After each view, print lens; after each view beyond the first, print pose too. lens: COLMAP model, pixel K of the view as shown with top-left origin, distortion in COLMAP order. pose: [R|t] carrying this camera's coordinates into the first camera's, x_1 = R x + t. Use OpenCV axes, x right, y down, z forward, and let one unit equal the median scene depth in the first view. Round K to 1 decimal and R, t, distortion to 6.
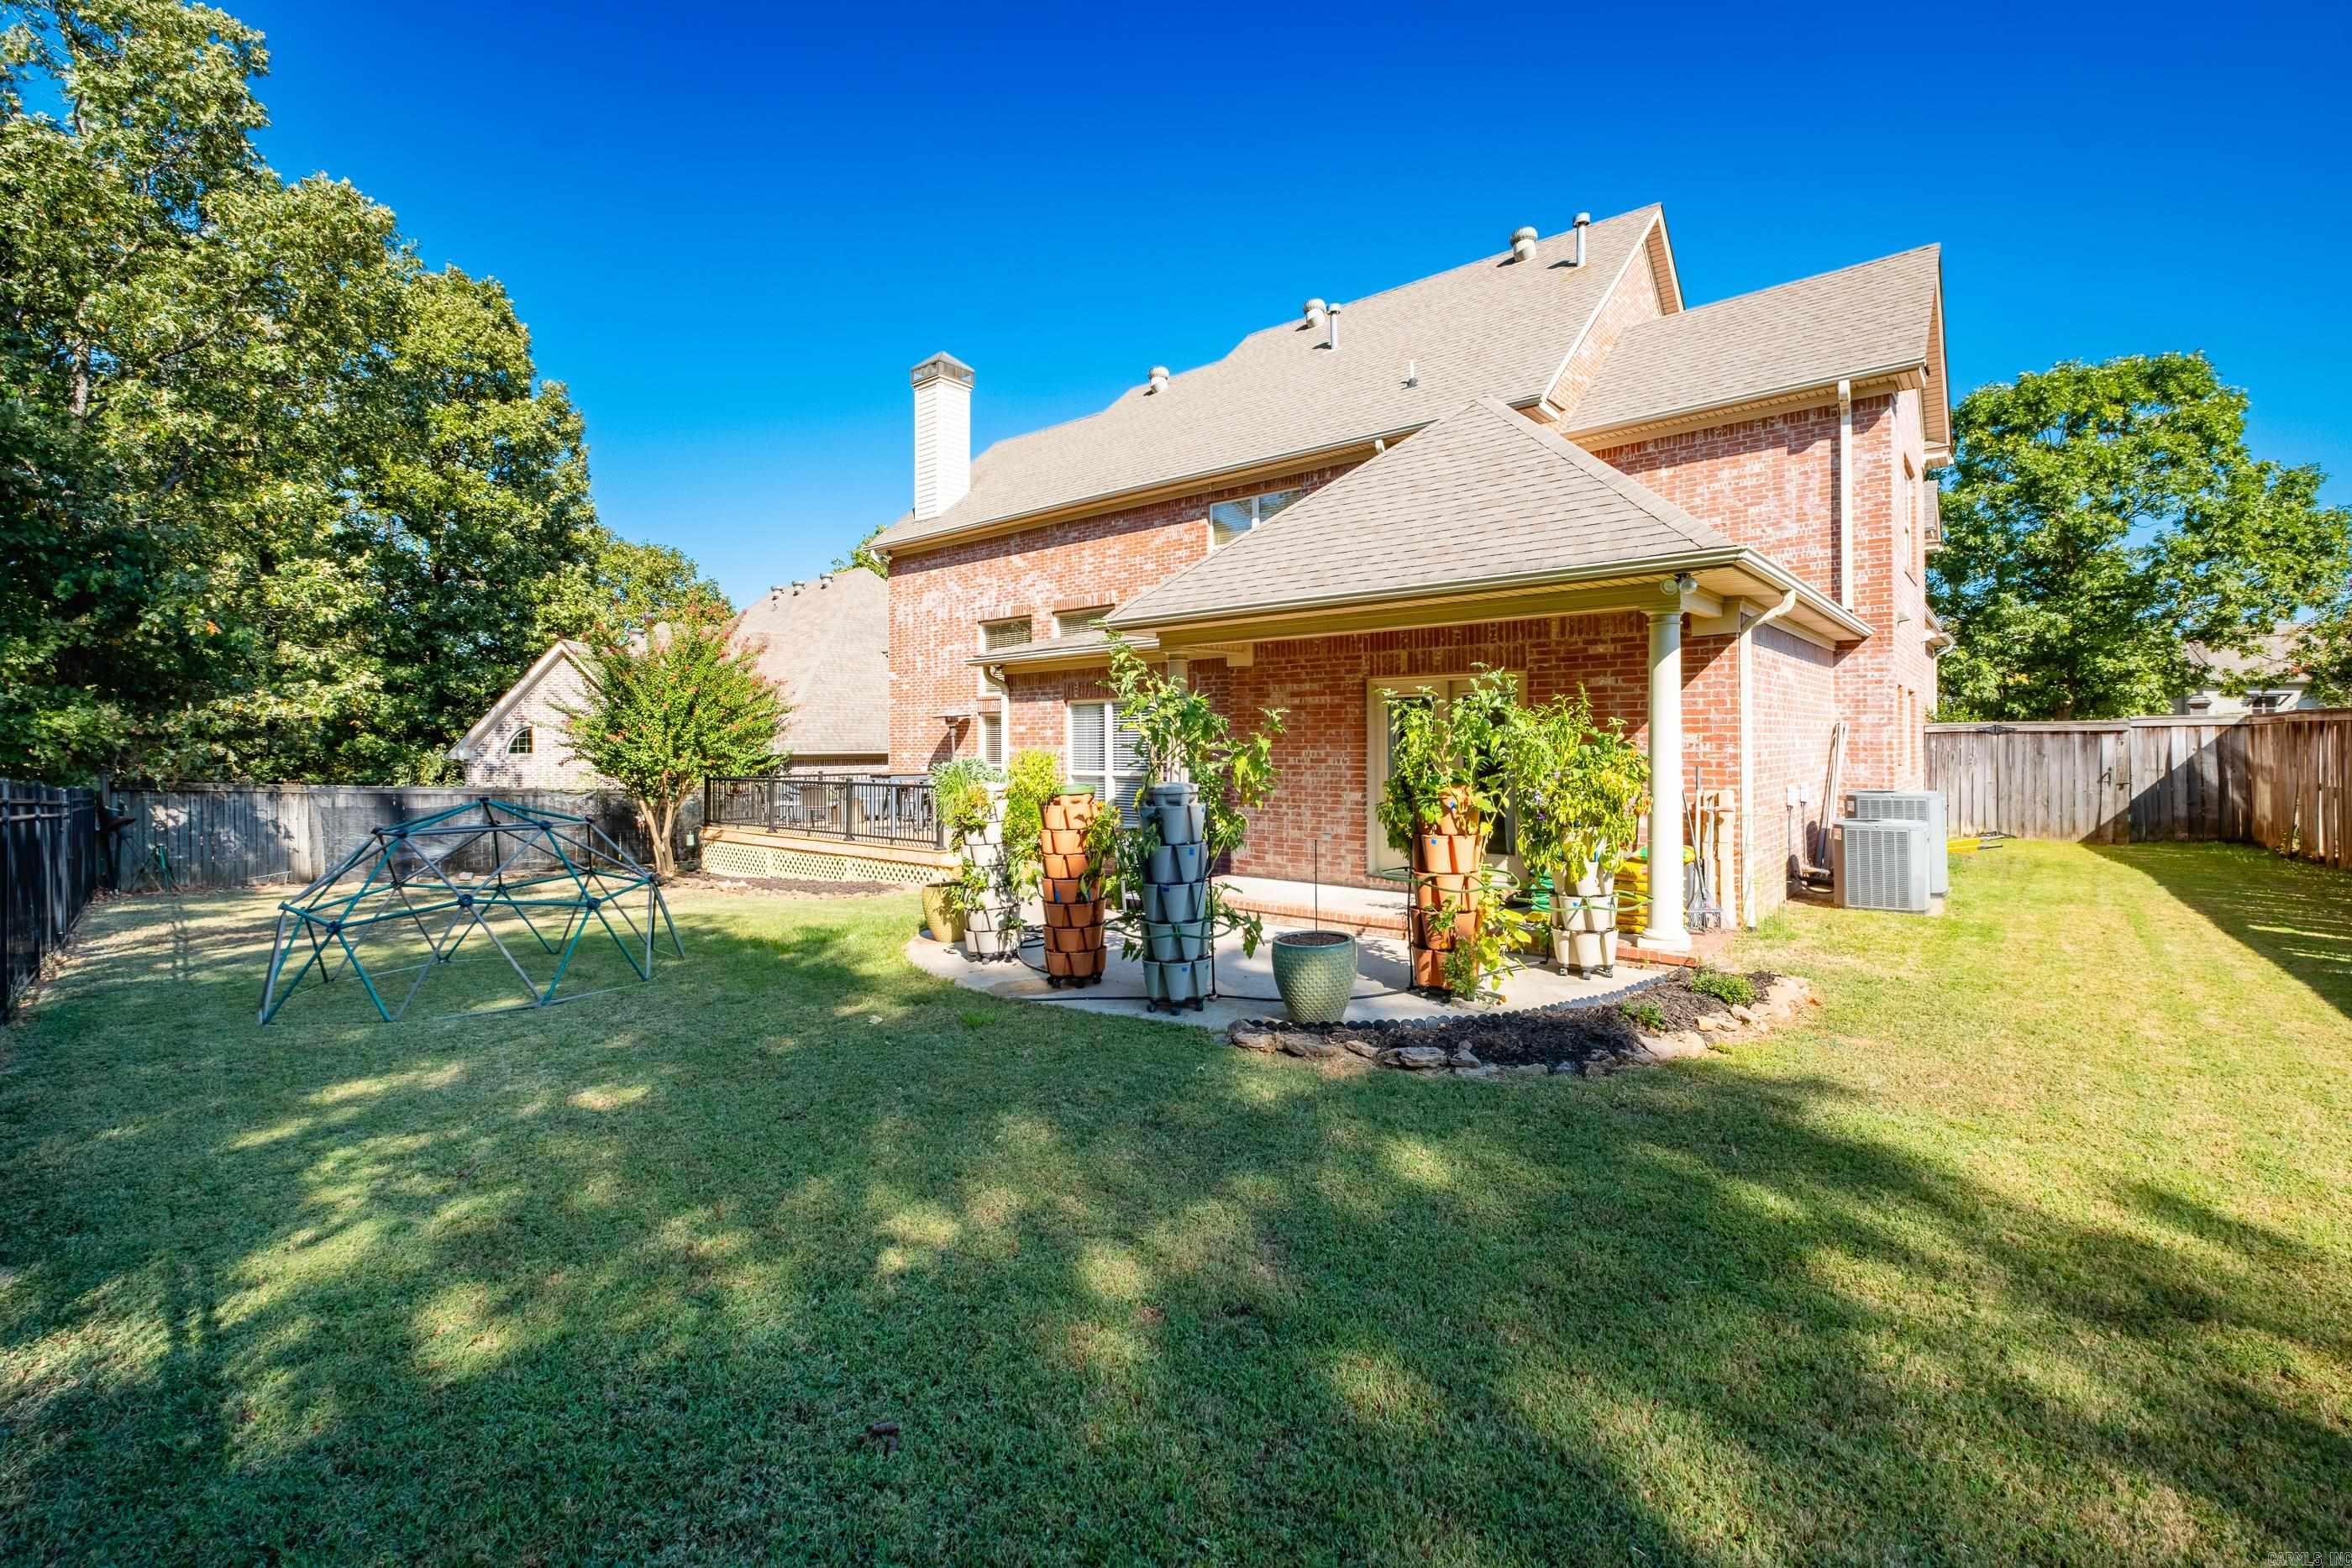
lens RADIAL K [[1049.1, 0, 1211.5], [0, 1049.1, 753.4], [0, 0, 1]] dist [-0.027688, 0.000013]
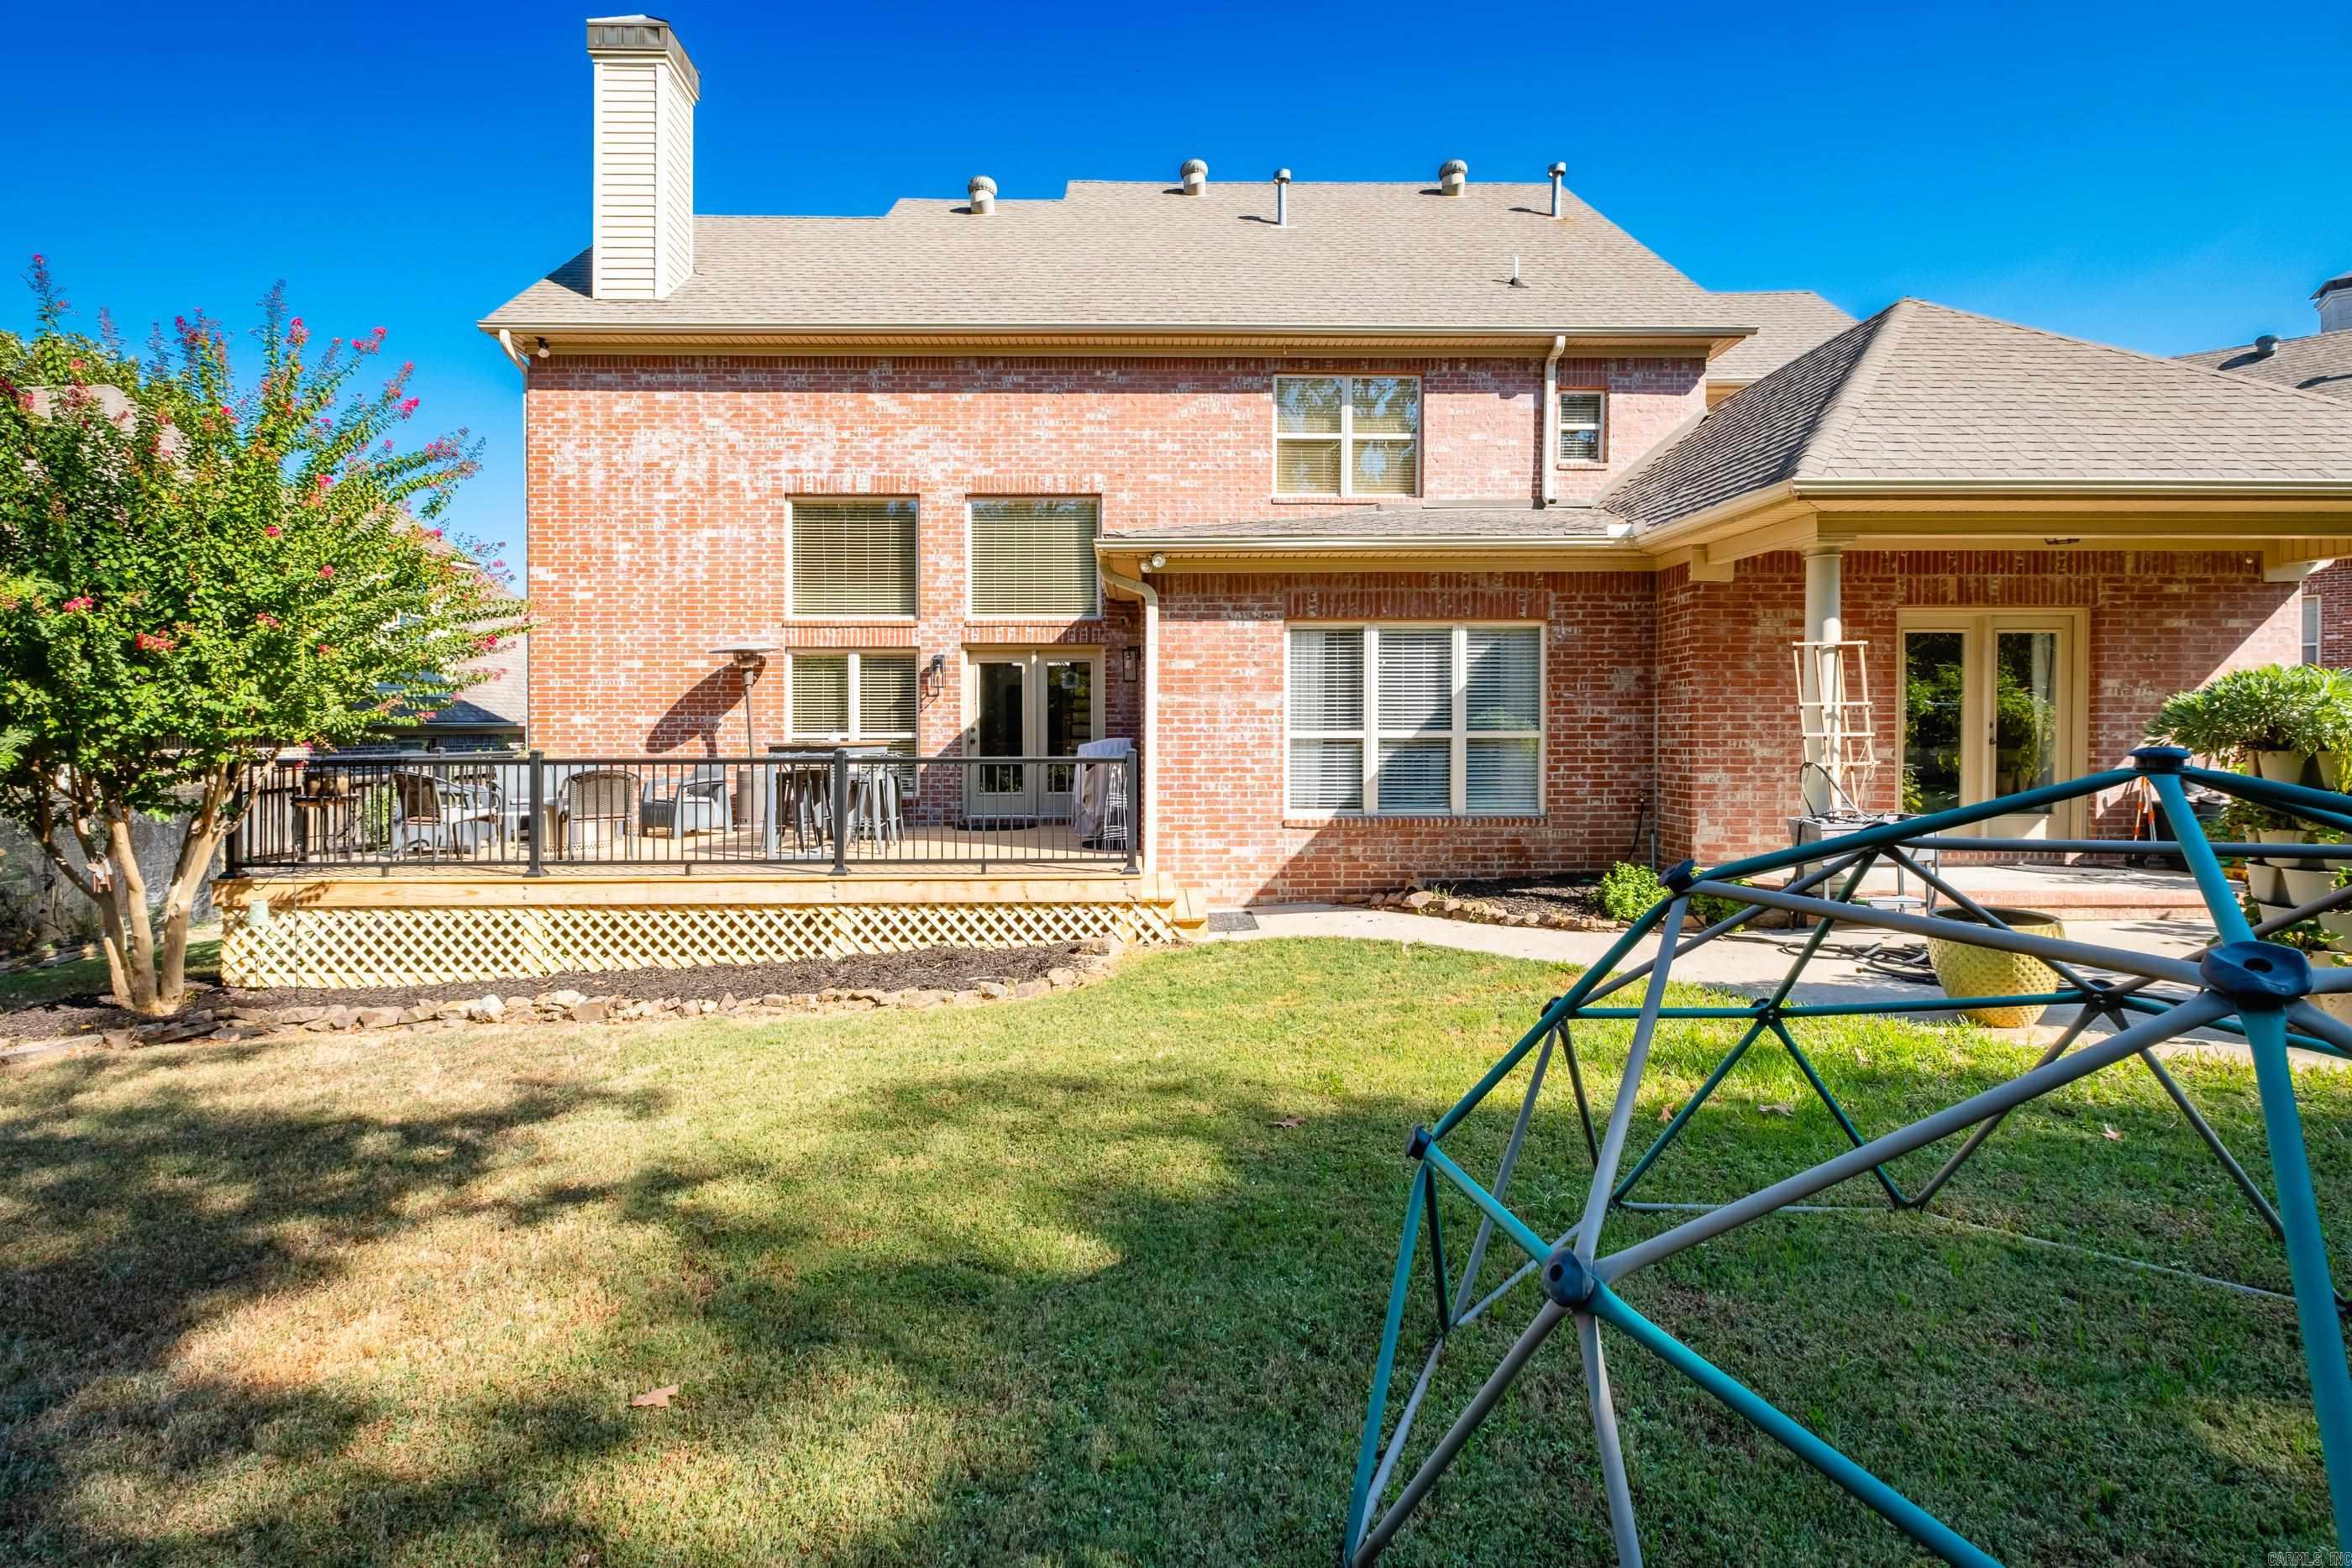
lens RADIAL K [[1082.1, 0, 1172.1], [0, 1082.1, 743.8], [0, 0, 1]] dist [0.000872, -0.000331]
pose [[0.765920, 0.006164, 0.642906, -0.525307], [0.003246, 0.999904, -0.013454, 0.027859], [-0.642927, 0.012391, 0.765827, 0.463528]]
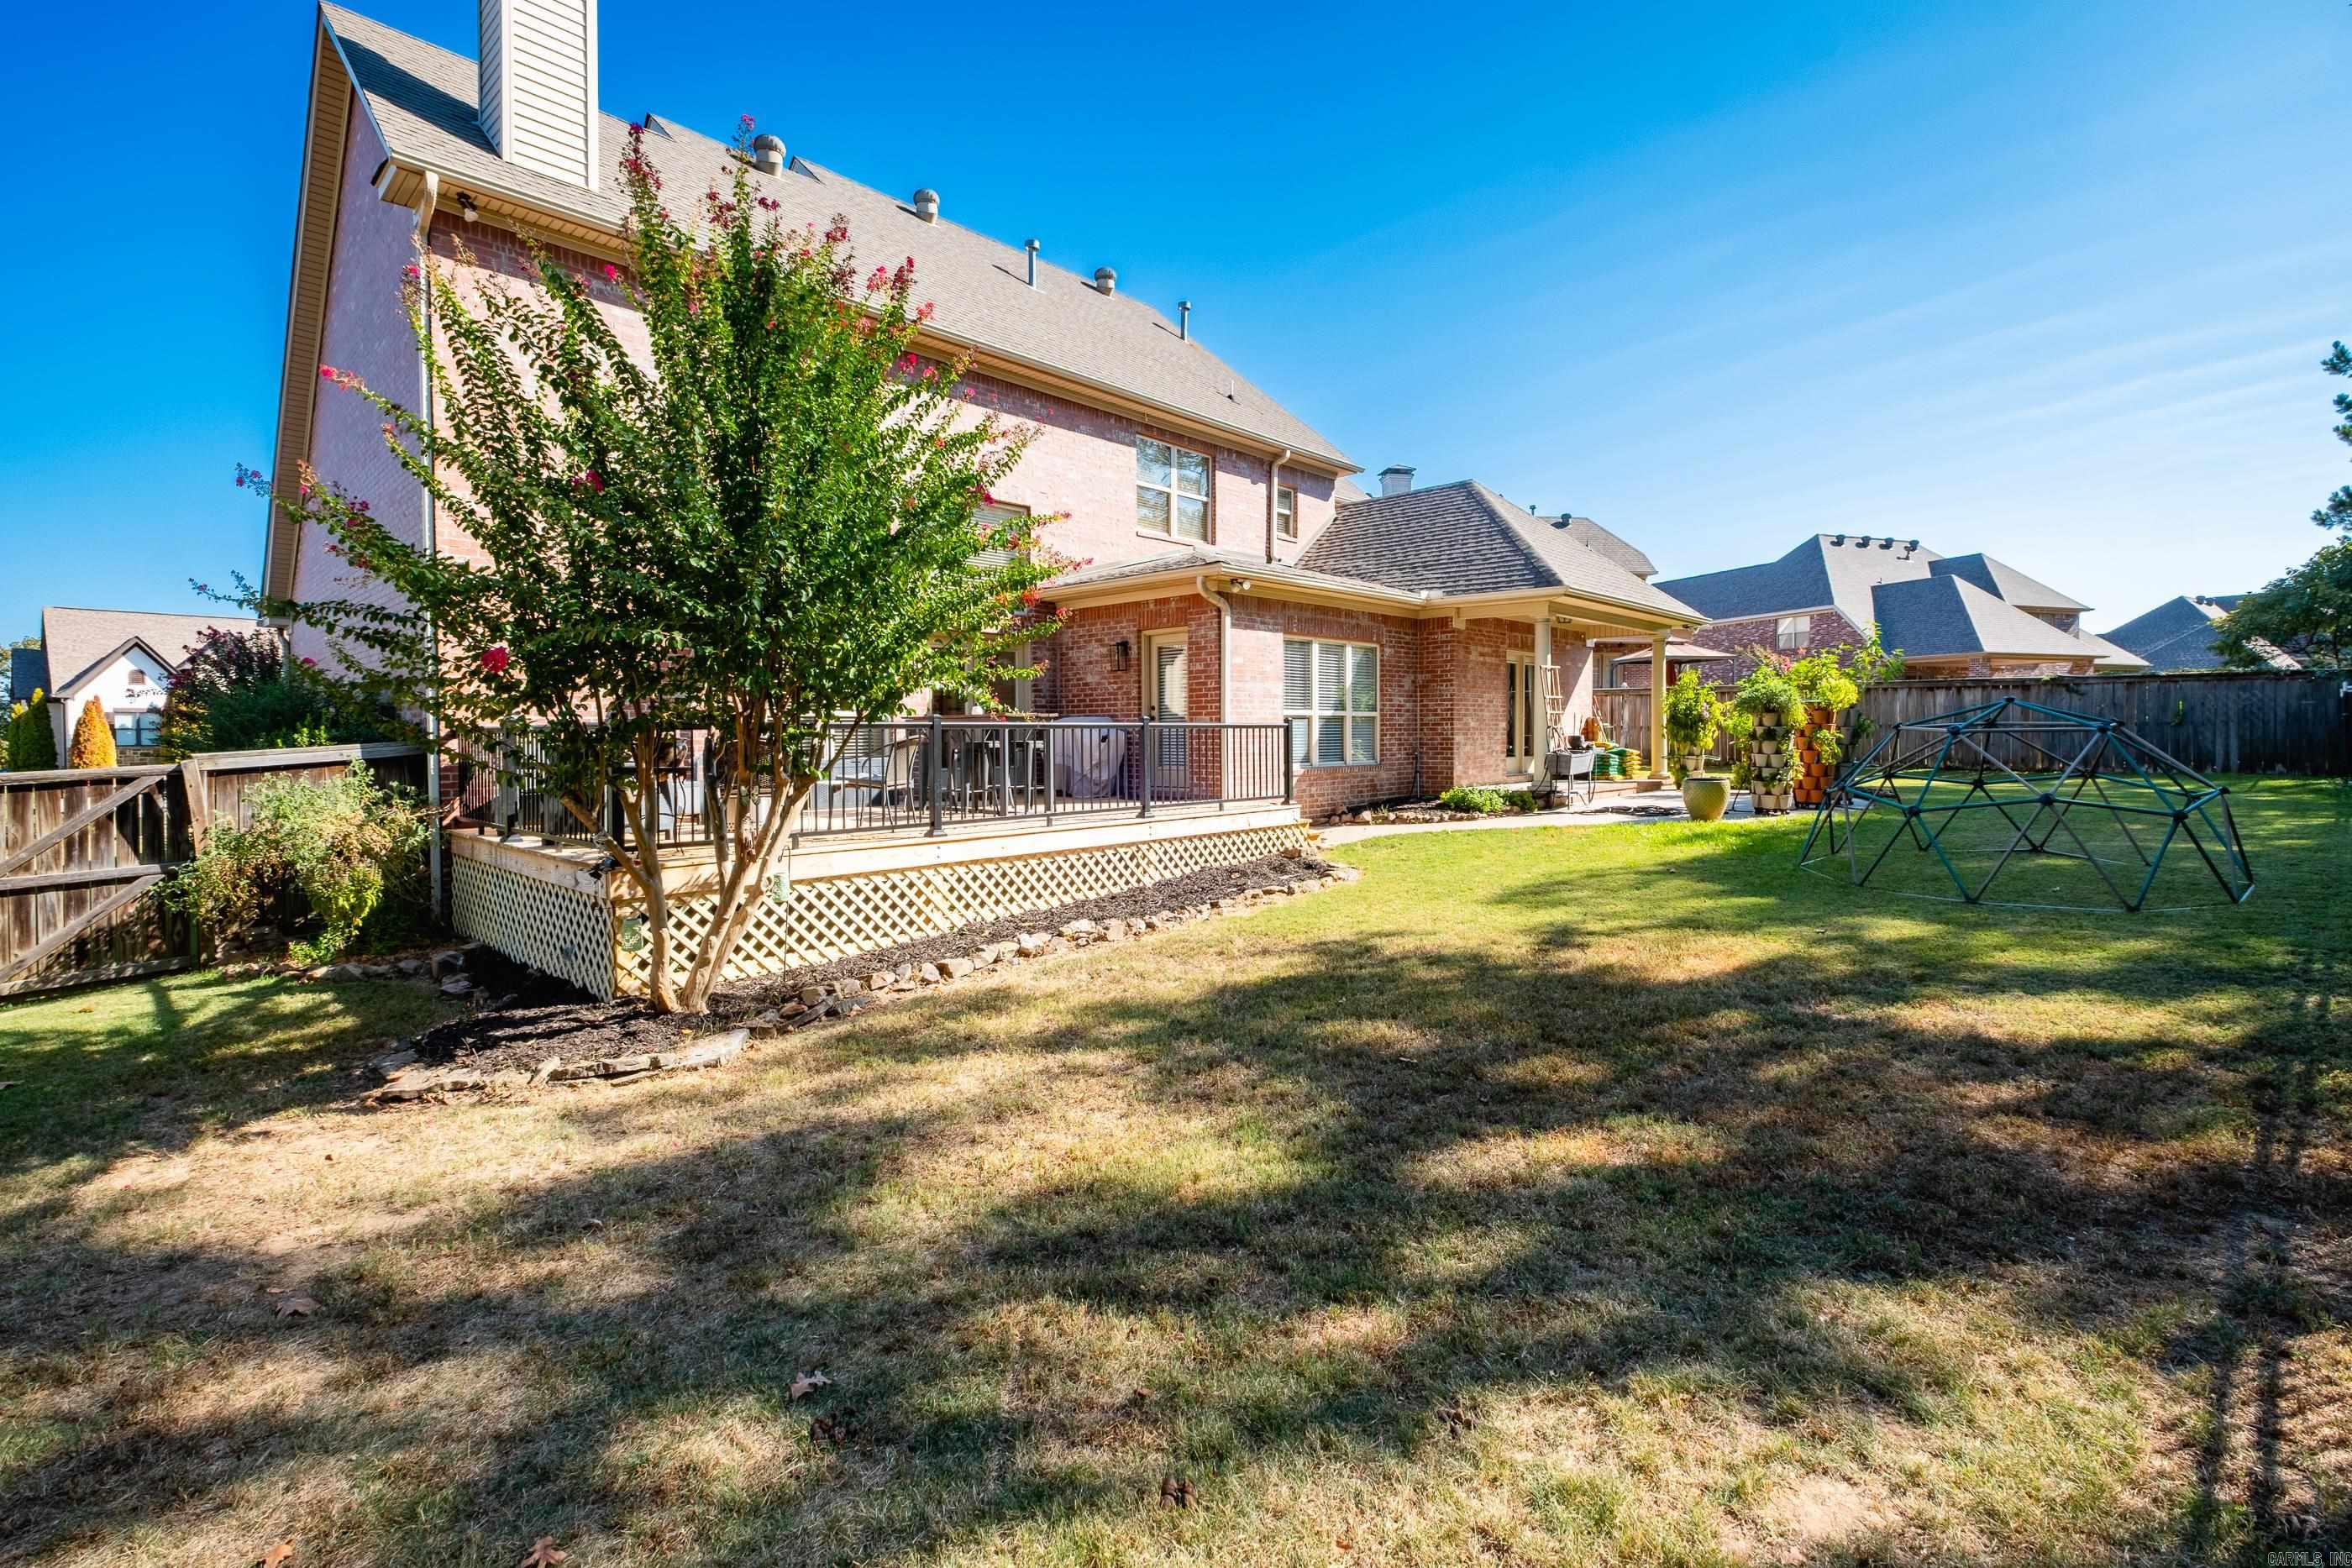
lens RADIAL K [[1043.4, 0, 1182.6], [0, 1043.4, 771.3], [0, 0, 1]] dist [0.009043, -0.000408]
pose [[0.068637, -0.026710, 0.997284, -0.914531], [0.016848, 0.999530, 0.025611, 0.039055], [-0.997499, 0.015044, 0.069054, 0.878409]]
